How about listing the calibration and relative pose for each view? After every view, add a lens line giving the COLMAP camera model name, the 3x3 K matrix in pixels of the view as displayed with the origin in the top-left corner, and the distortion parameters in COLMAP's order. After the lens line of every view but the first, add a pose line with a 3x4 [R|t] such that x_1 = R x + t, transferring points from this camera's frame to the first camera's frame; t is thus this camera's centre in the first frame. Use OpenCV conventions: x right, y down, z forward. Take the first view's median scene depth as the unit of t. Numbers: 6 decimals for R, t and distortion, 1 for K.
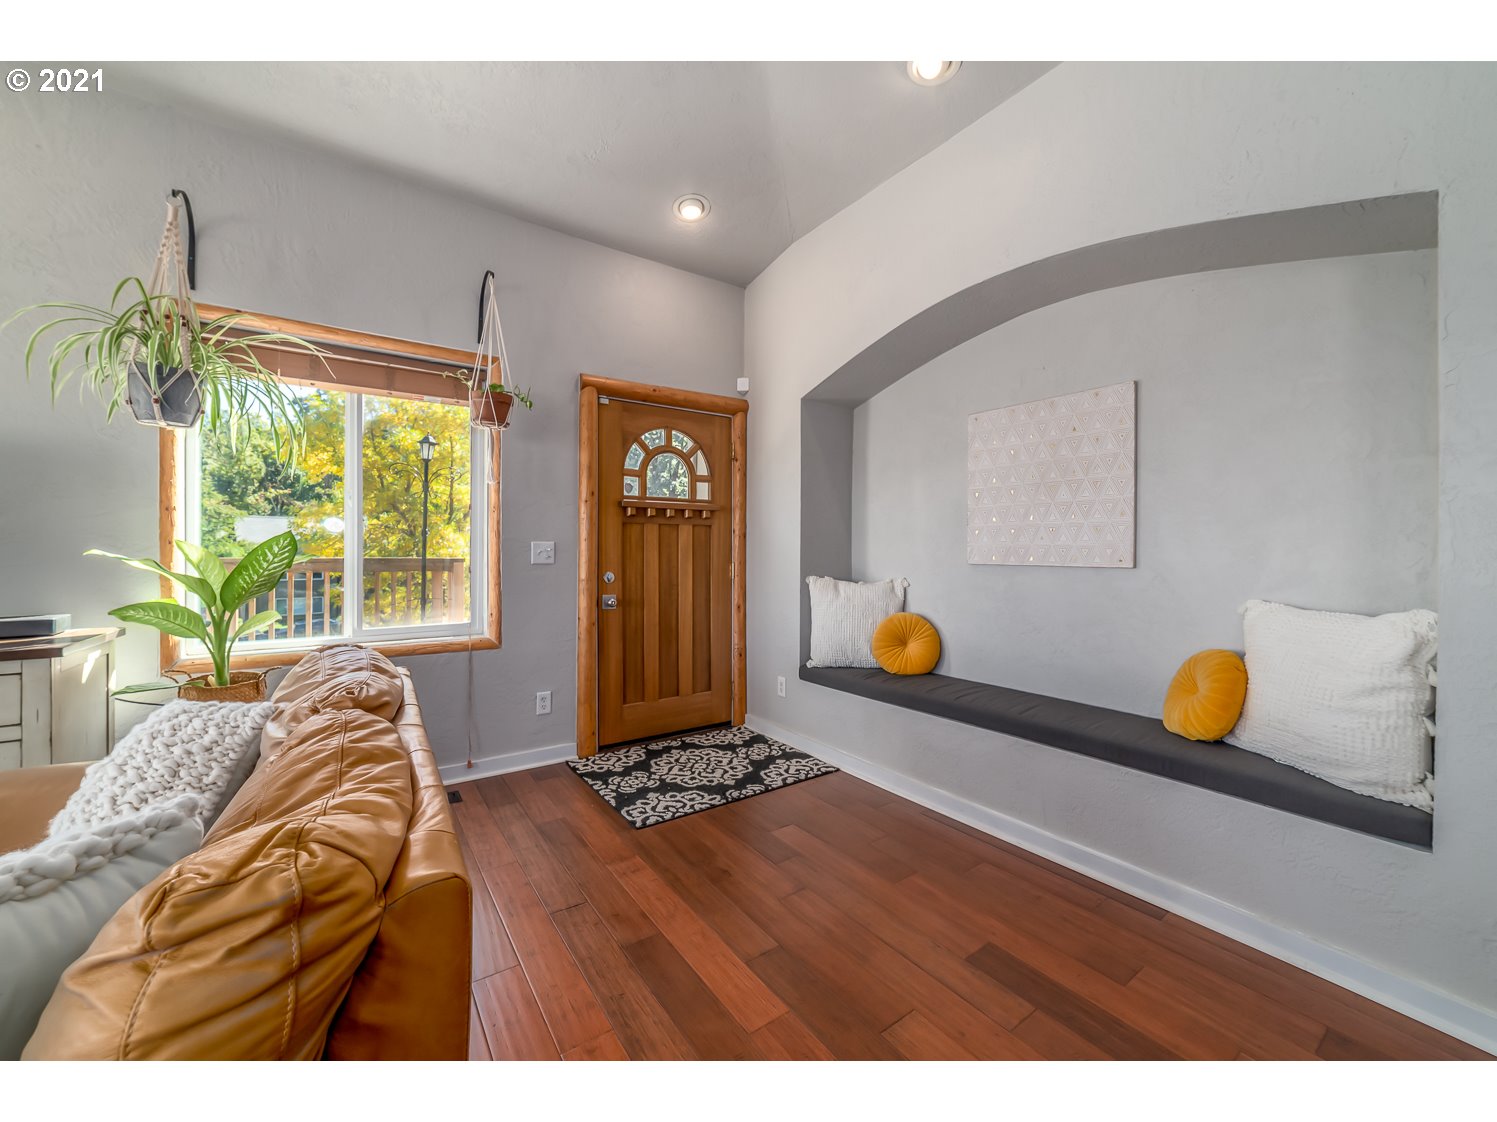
lens RADIAL K [[572.8, 0, 751.2], [0, 572.8, 556.4], [0, 0, 1]] dist [-0.019308, 0.000607]
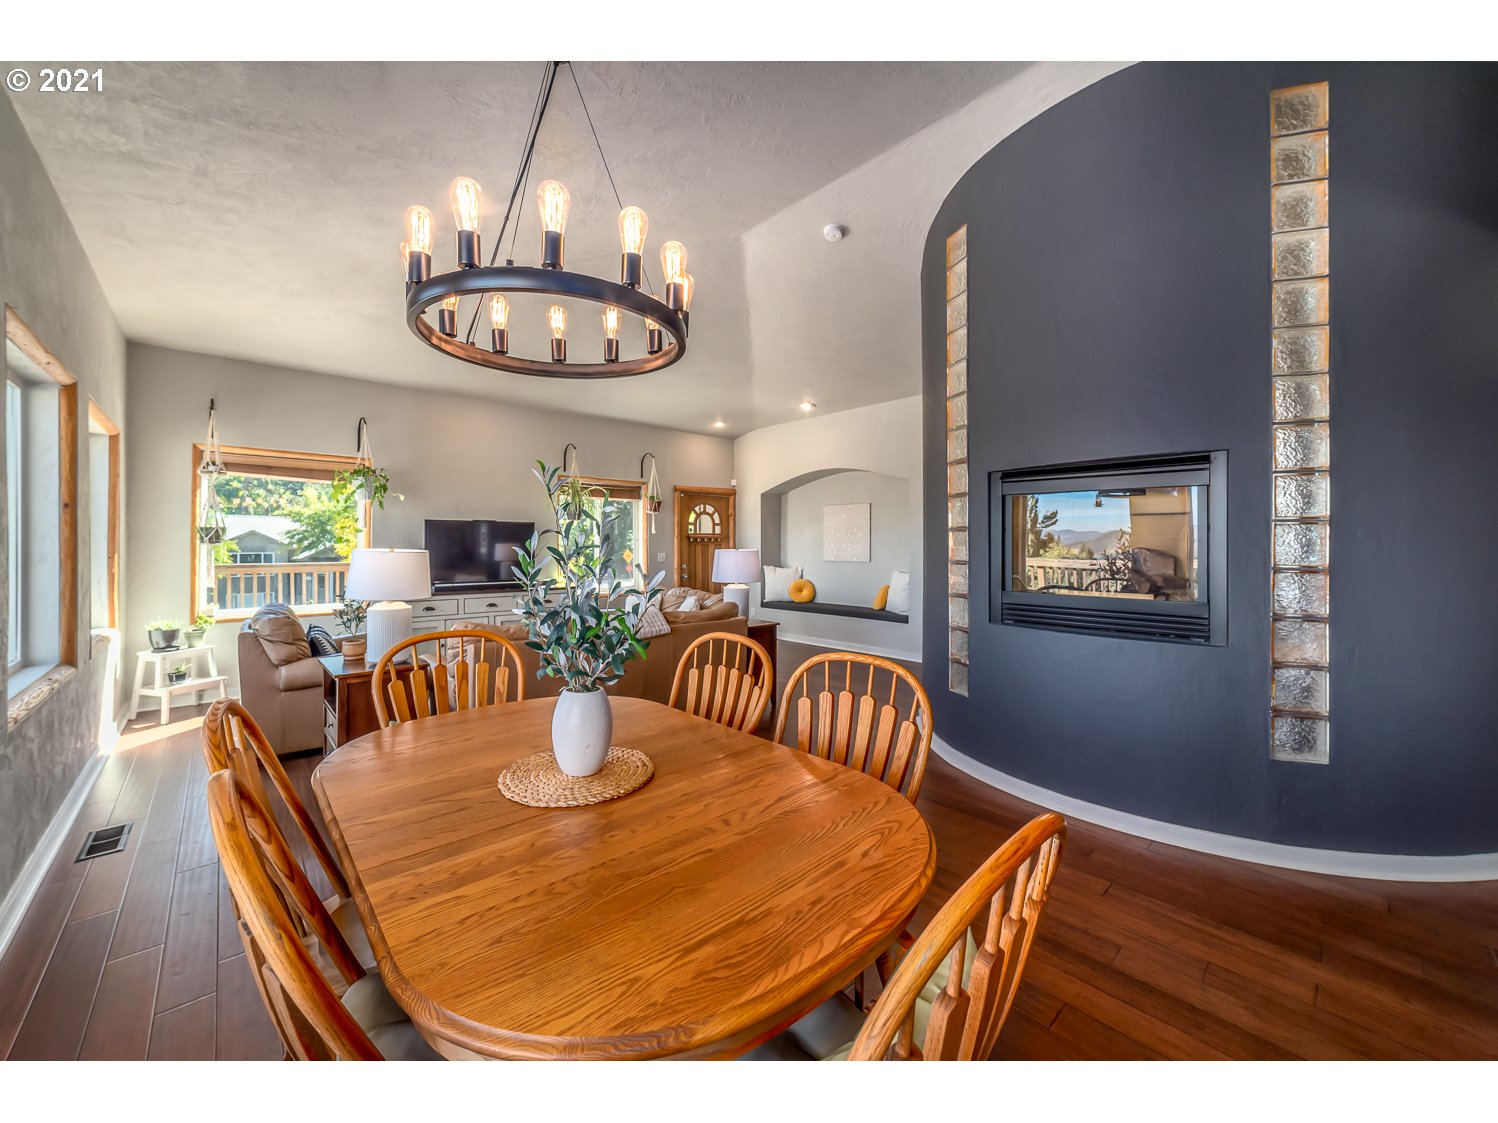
lens RADIAL K [[573.2, 0, 739.5], [0, 573.2, 547.9], [0, 0, 1]] dist [-0.019308, 0.000607]
pose [[0.992110, -0.007231, 0.125163, -0.311394], [0.006244, 0.999946, 0.008276, -0.062659], [-0.125216, -0.007429, 0.992102, -1.432187]]
